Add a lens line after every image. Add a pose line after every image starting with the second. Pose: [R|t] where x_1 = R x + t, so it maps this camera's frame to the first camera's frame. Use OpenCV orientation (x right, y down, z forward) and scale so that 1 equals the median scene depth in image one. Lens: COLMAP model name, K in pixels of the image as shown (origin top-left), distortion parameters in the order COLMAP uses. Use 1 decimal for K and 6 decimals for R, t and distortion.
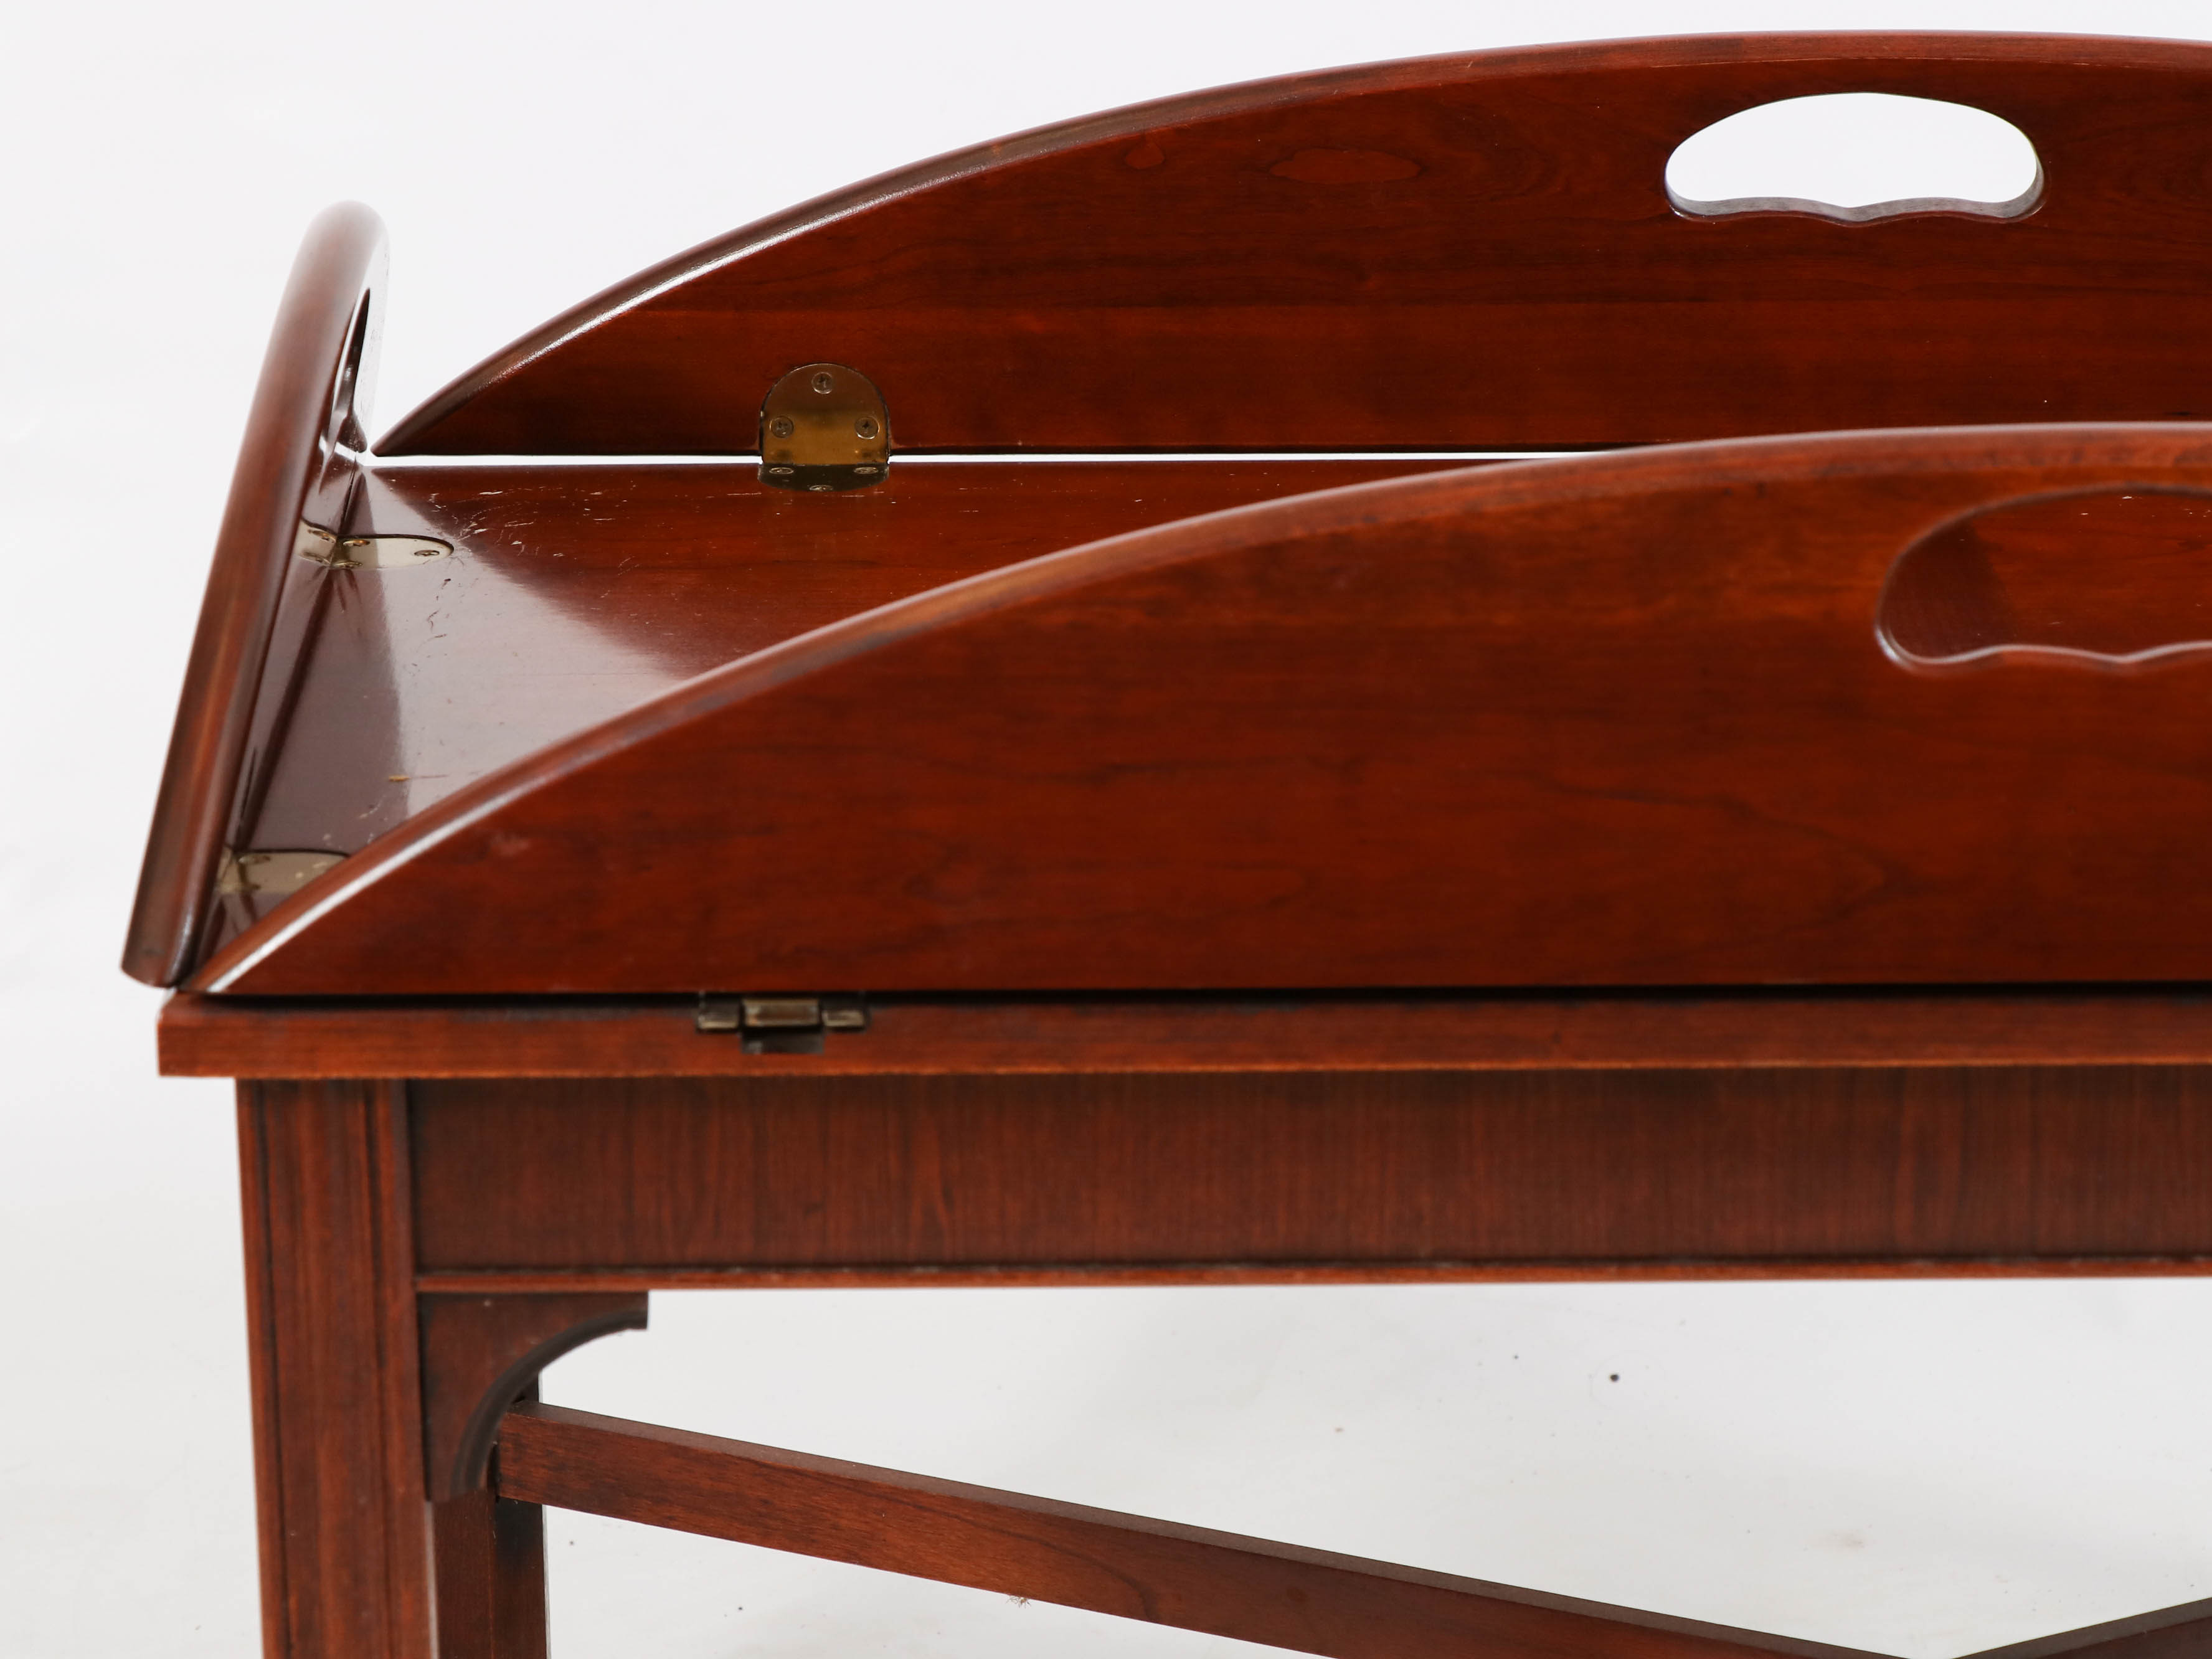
lens RADIAL K [[7000.3, 0, 1135.6], [0, 7000.3, 1014.5], [0, 0, 1]] dist [0.016126, -0.056474]
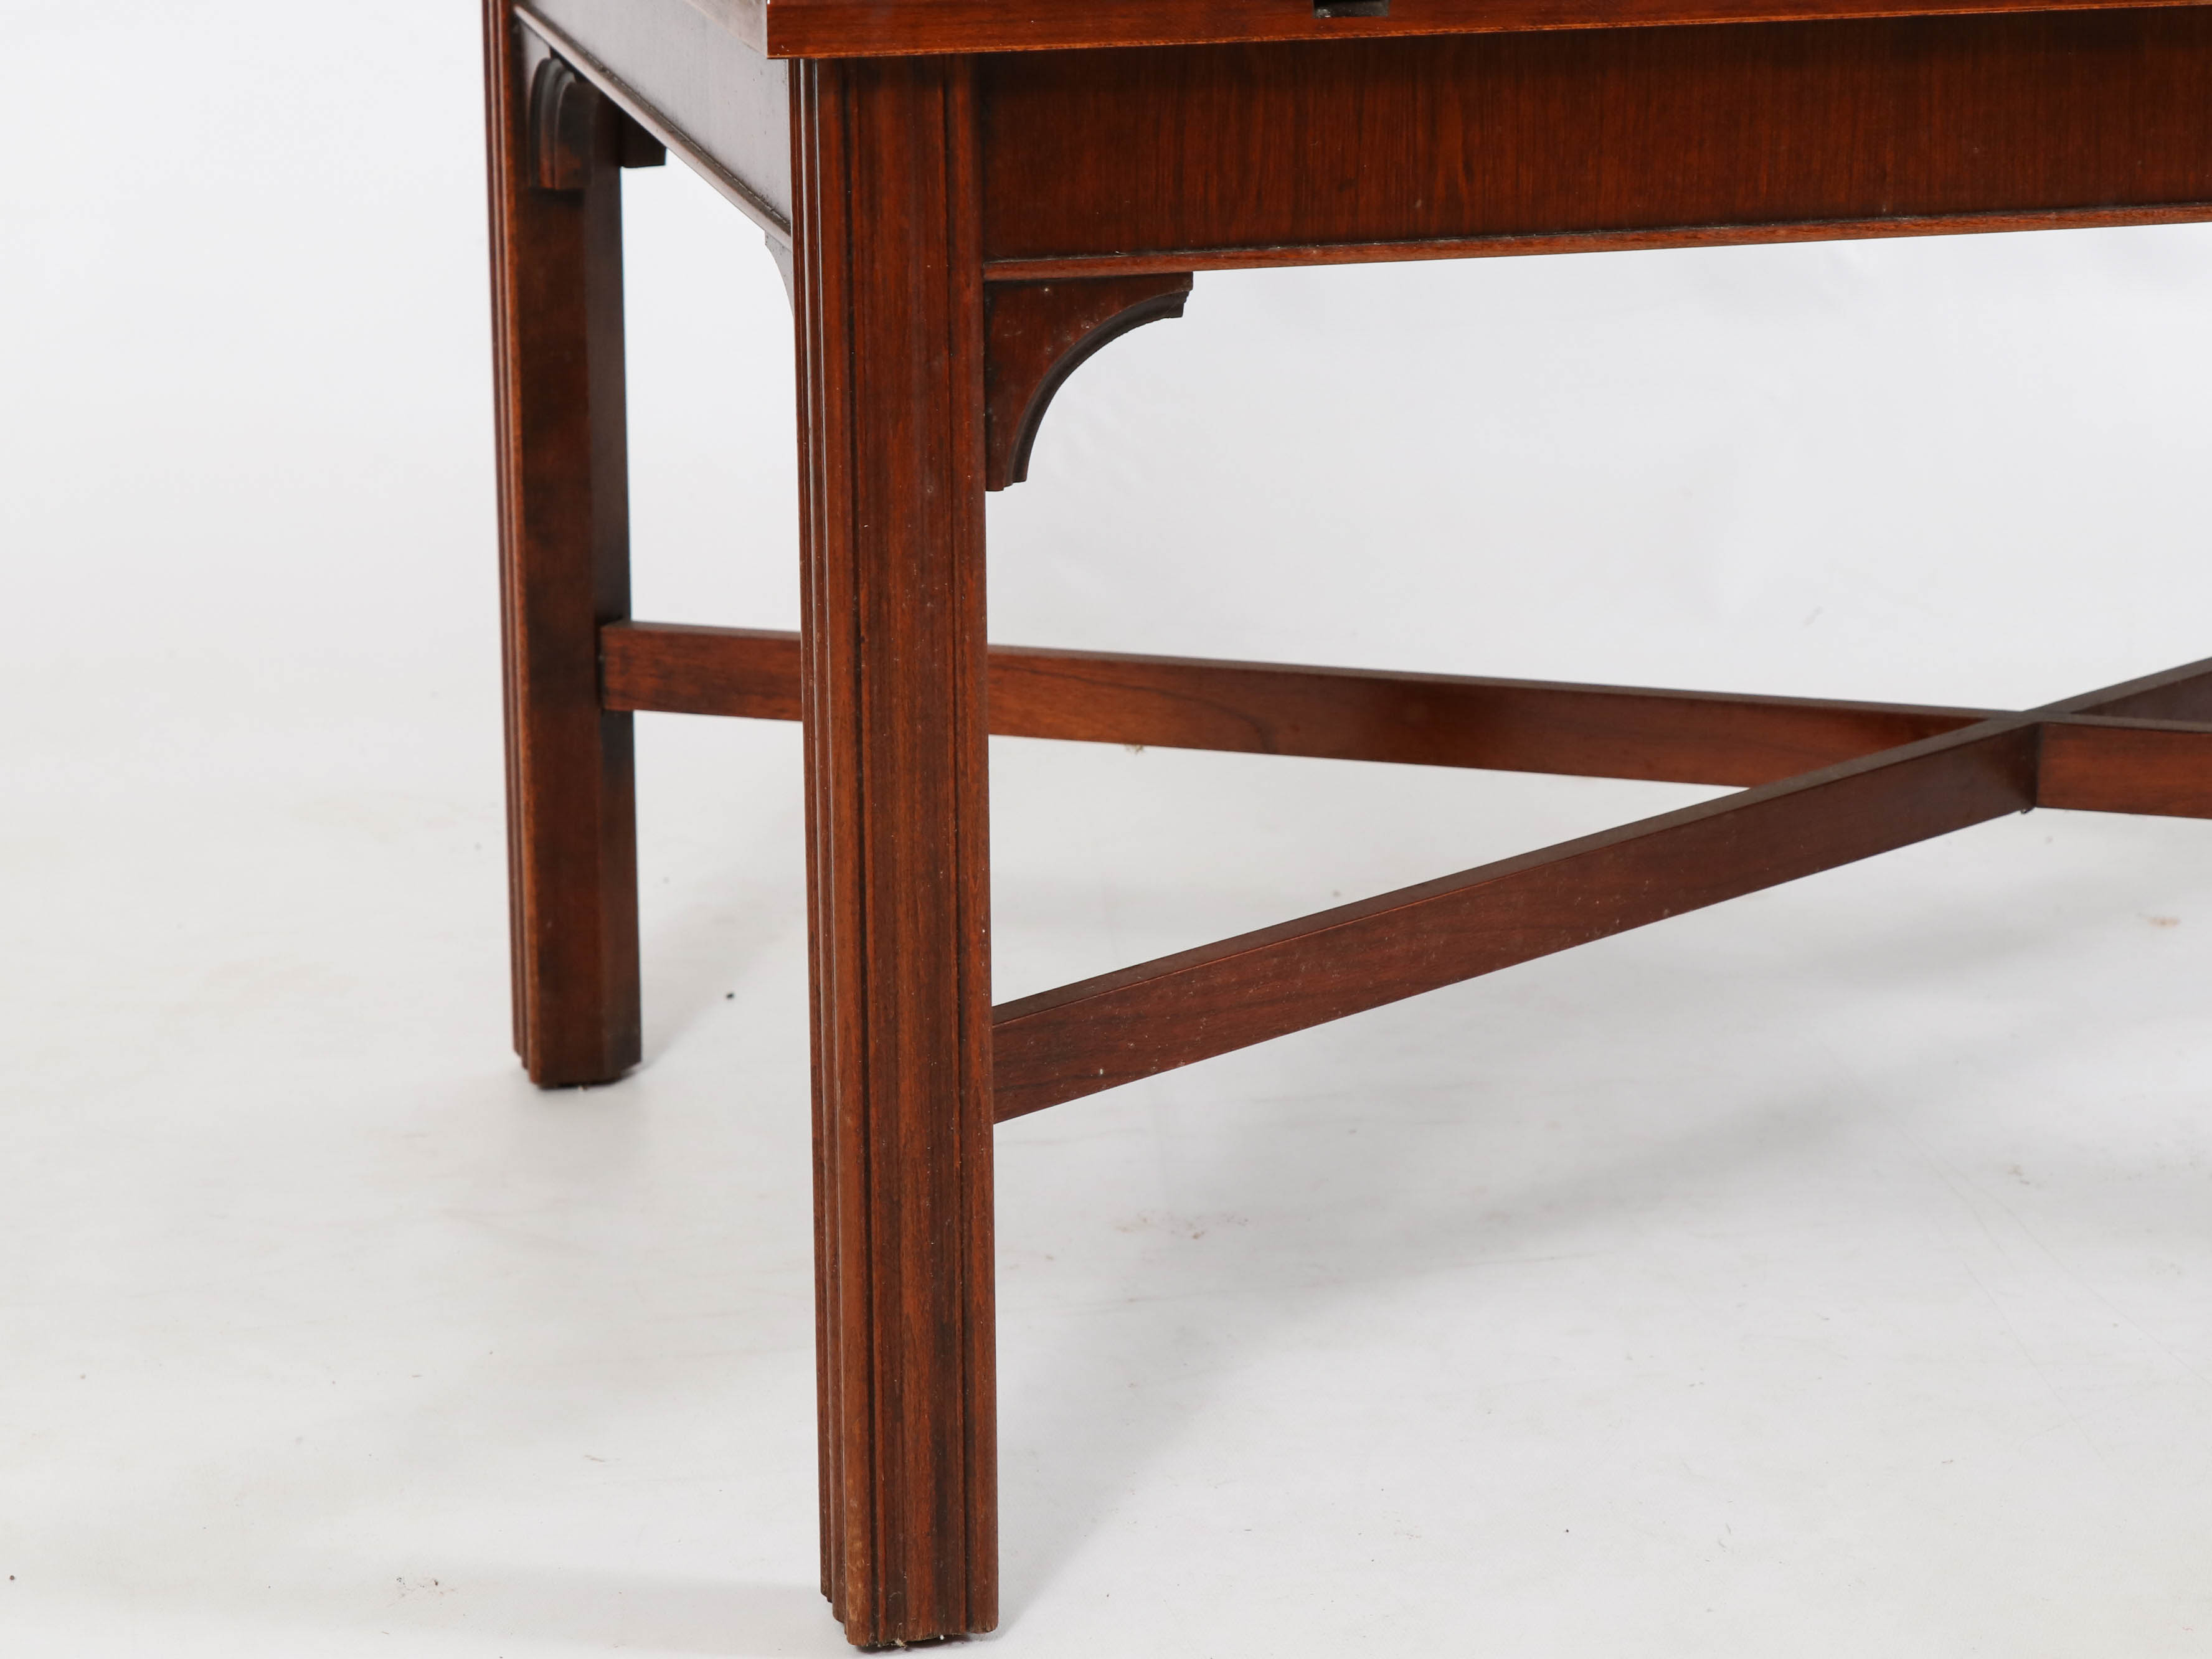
lens RADIAL K [[5596.4, 0, 1106.0], [0, 5596.4, 829.5], [0, 0, 1]] dist [-0.008797, -0.036601]
pose [[0.972081, -0.063767, 0.225815, -0.277477], [0.066152, 0.997805, -0.003002, 0.124568], [-0.225128, 0.017857, 0.974166, 0.188126]]
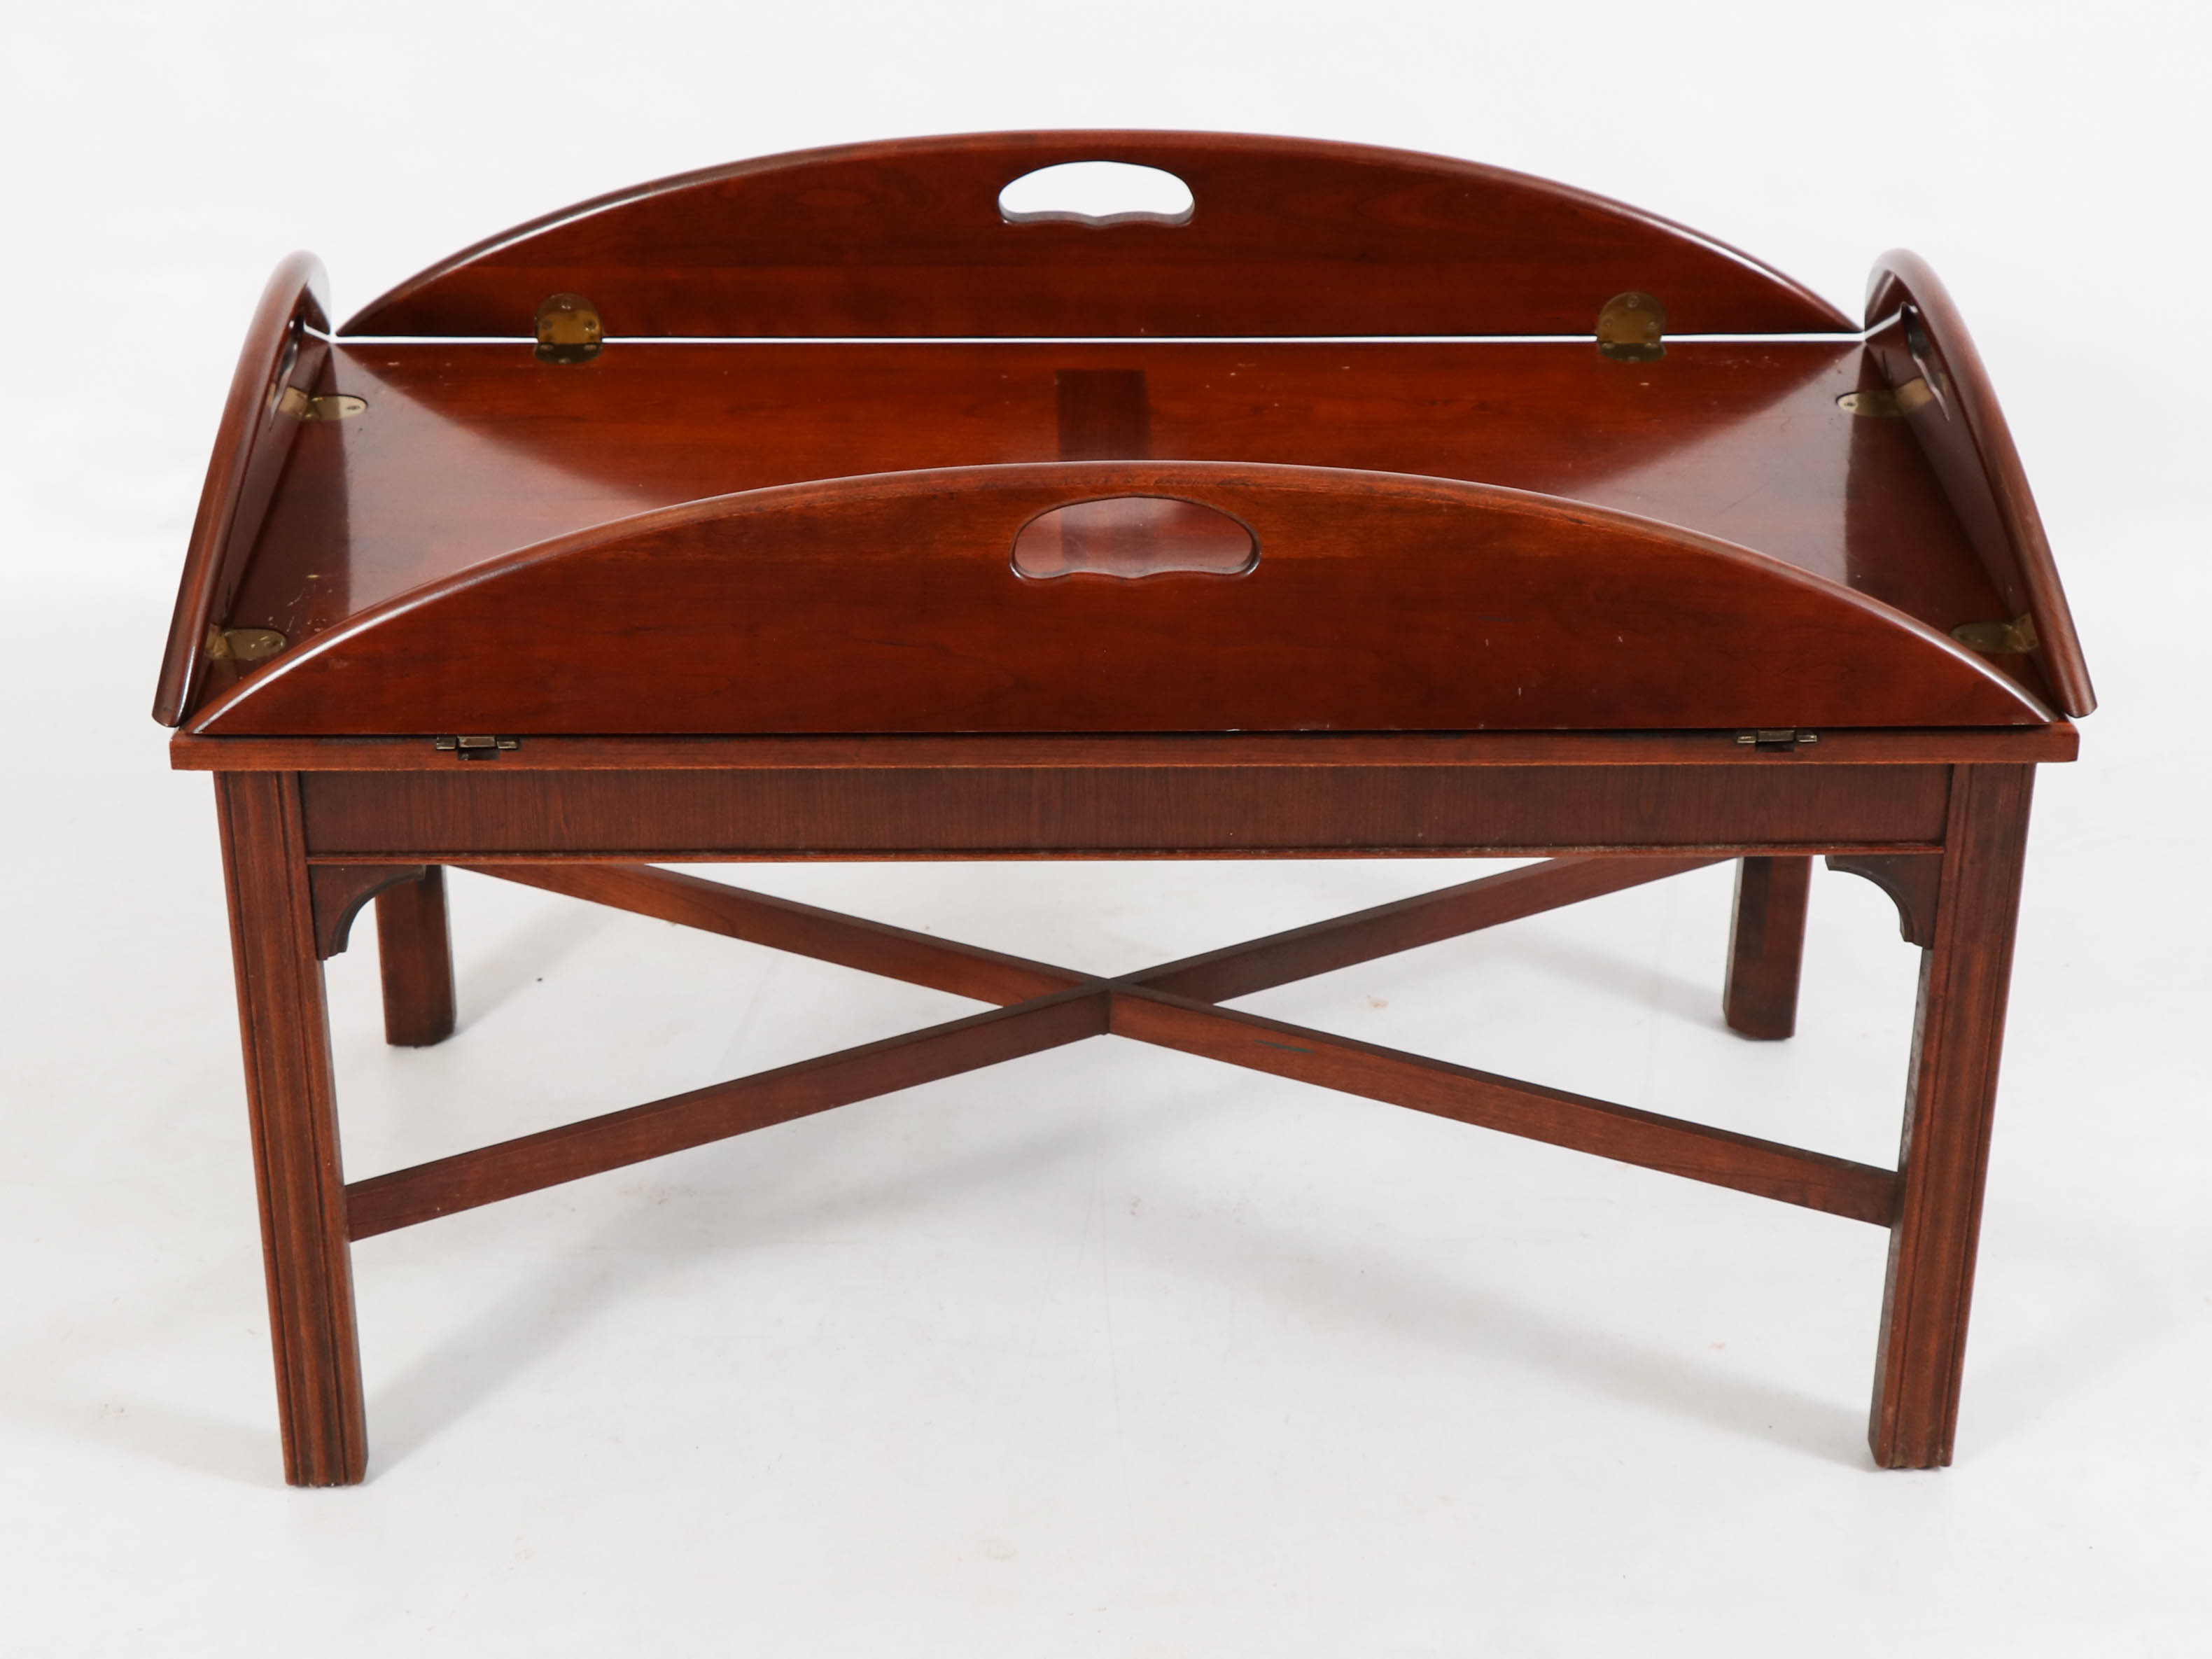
lens RADIAL K [[4036.4, 0, 1106.0], [0, 4036.4, 829.5], [0, 0, 1]] dist [0.049036, 0.049599]
pose [[0.999847, 0.004936, 0.016775, 0.110871], [-0.007537, 0.987297, 0.158709, -0.159848], [-0.015779, -0.158811, 0.987183, -0.169369]]
